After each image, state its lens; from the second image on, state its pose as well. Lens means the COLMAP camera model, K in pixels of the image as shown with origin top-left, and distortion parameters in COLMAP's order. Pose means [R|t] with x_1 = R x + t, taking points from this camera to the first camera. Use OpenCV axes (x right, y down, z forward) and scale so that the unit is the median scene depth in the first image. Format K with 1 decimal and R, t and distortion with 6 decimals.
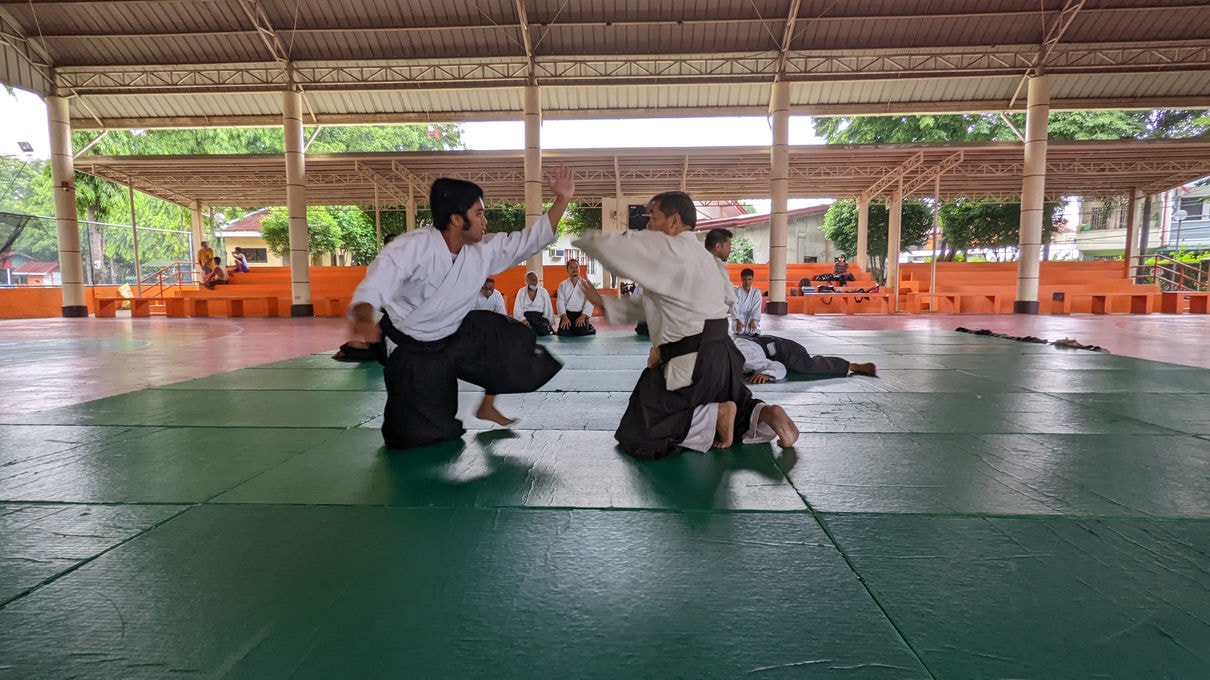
lens RADIAL K [[572.4, 0, 610.2], [0, 572.4, 338.5], [0, 0, 1]] dist [-0.003217, 0.004744]
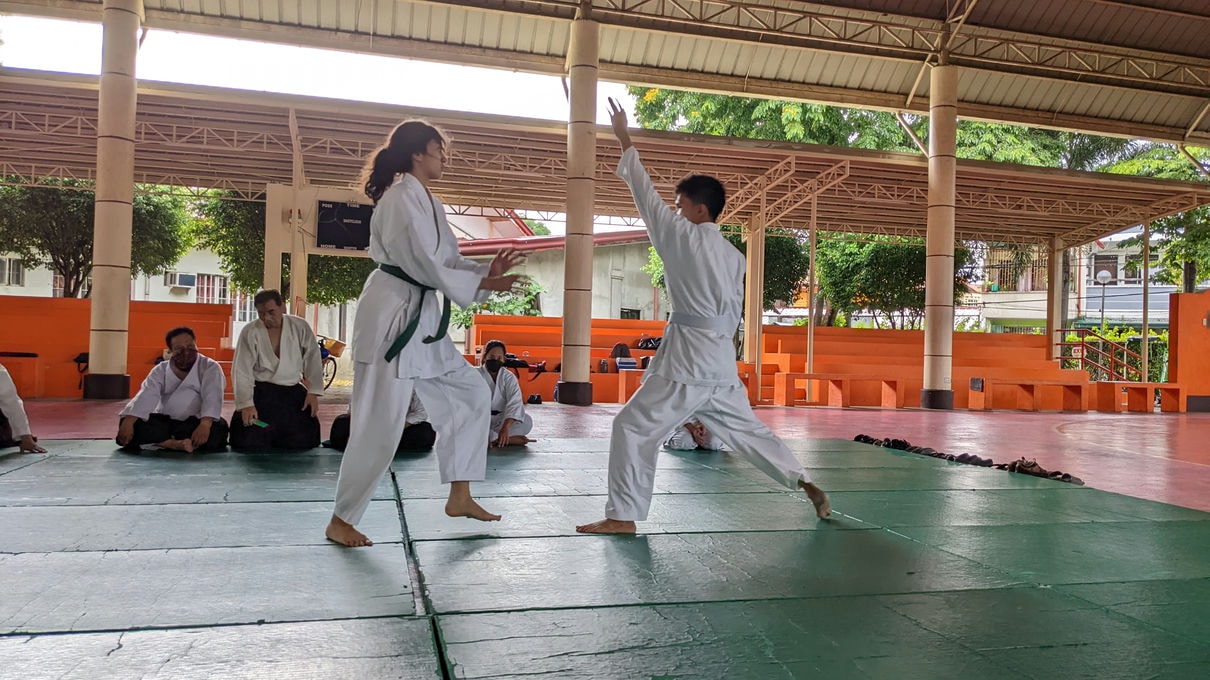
lens RADIAL K [[943.3, 0, 622.0], [0, 943.3, 335.9], [0, 0, 1]] dist [0.058291, -0.086206]
pose [[0.946831, 0.037436, 0.319547, 0.025329], [-0.003314, 0.994289, -0.106667, -0.009223], [-0.321715, 0.099936, 0.941548, 0.069568]]
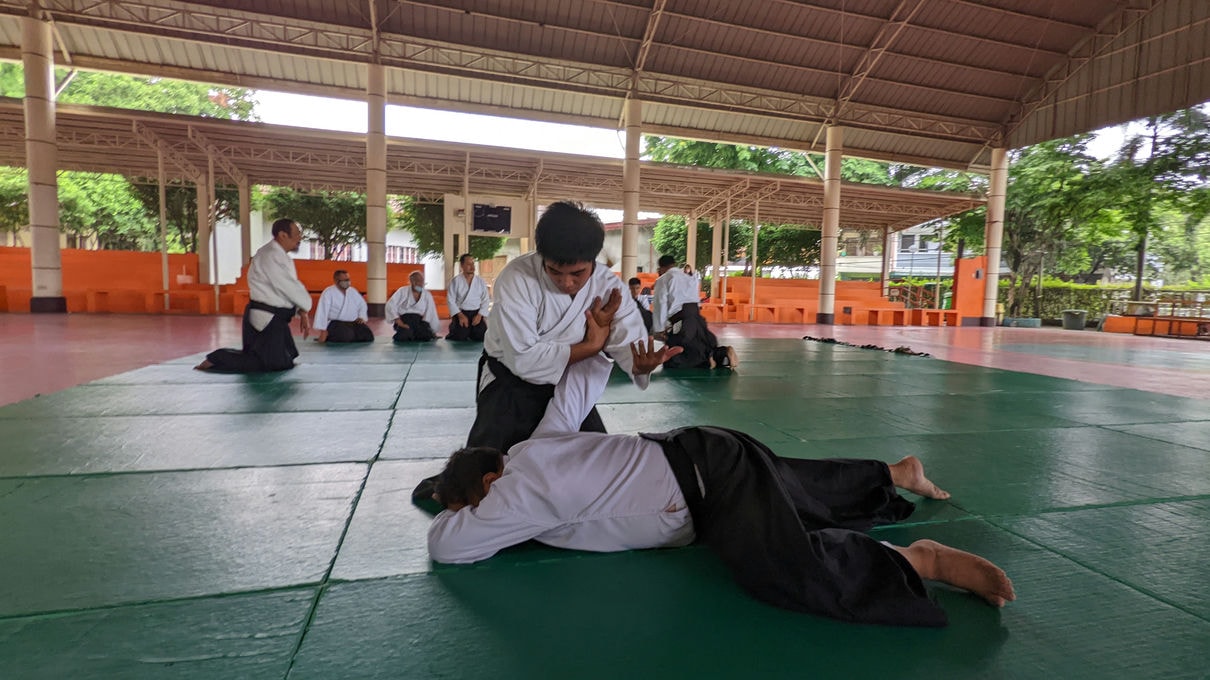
lens RADIAL K [[572.4, 0, 610.4], [0, 572.4, 336.4], [0, 0, 1]] dist [-0.003217, 0.004744]
pose [[0.944627, 0.008714, 0.328032, -0.074299], [-0.005470, 0.999927, -0.010809, -0.002304], [-0.328102, 0.008416, 0.944605, 0.024818]]
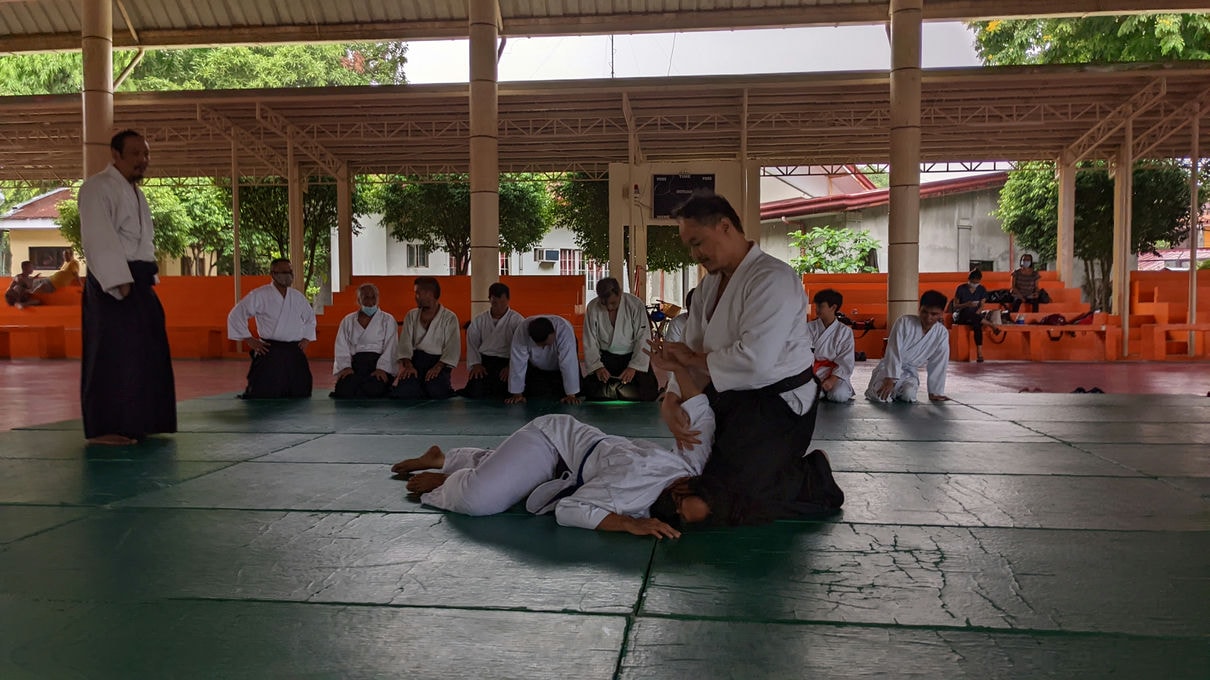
lens RADIAL K [[943.3, 0, 600.5], [0, 943.3, 347.5], [0, 0, 1]] dist [0.058291, -0.086206]
pose [[0.997879, 0.005128, -0.064896, 0.048112], [-0.008463, 0.998651, -0.051229, -0.004778], [0.064546, 0.051669, 0.996576, 0.034517]]
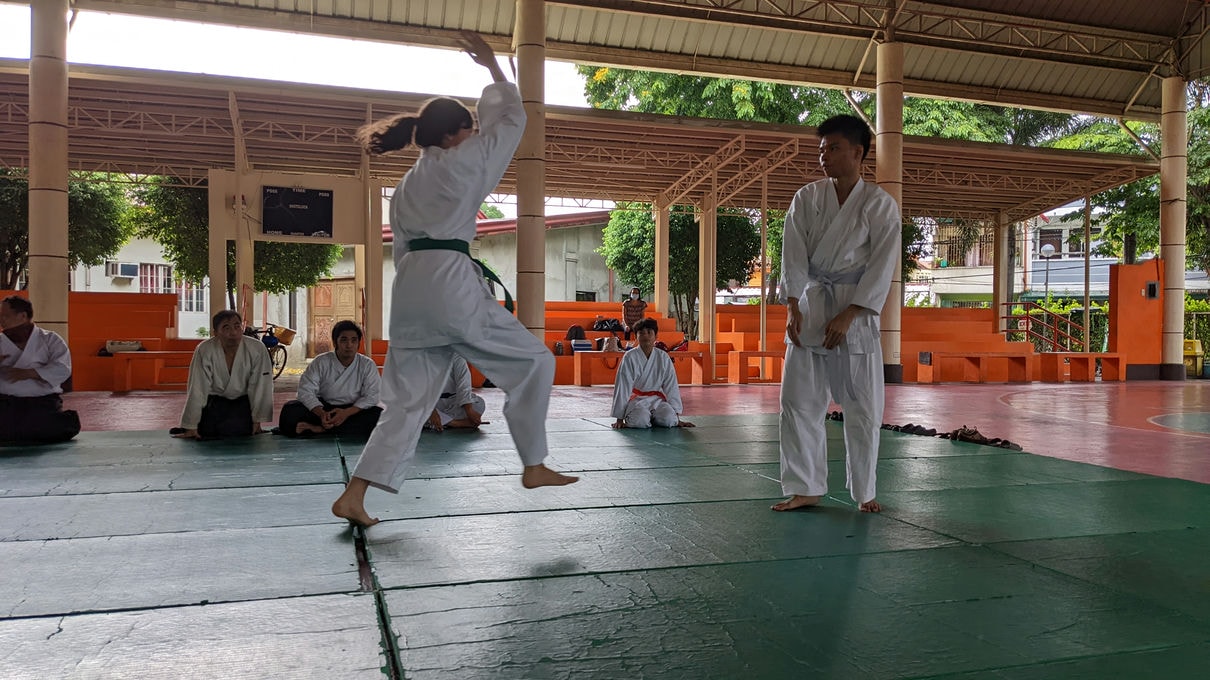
lens RADIAL K [[943.3, 0, 622.7], [0, 943.3, 349.1], [0, 0, 1]] dist [0.058291, -0.086206]
pose [[0.931692, 0.006318, 0.363195, 0.027844], [0.022160, 0.996998, -0.074192, -0.007476], [-0.362574, 0.077172, 0.928754, 0.066720]]
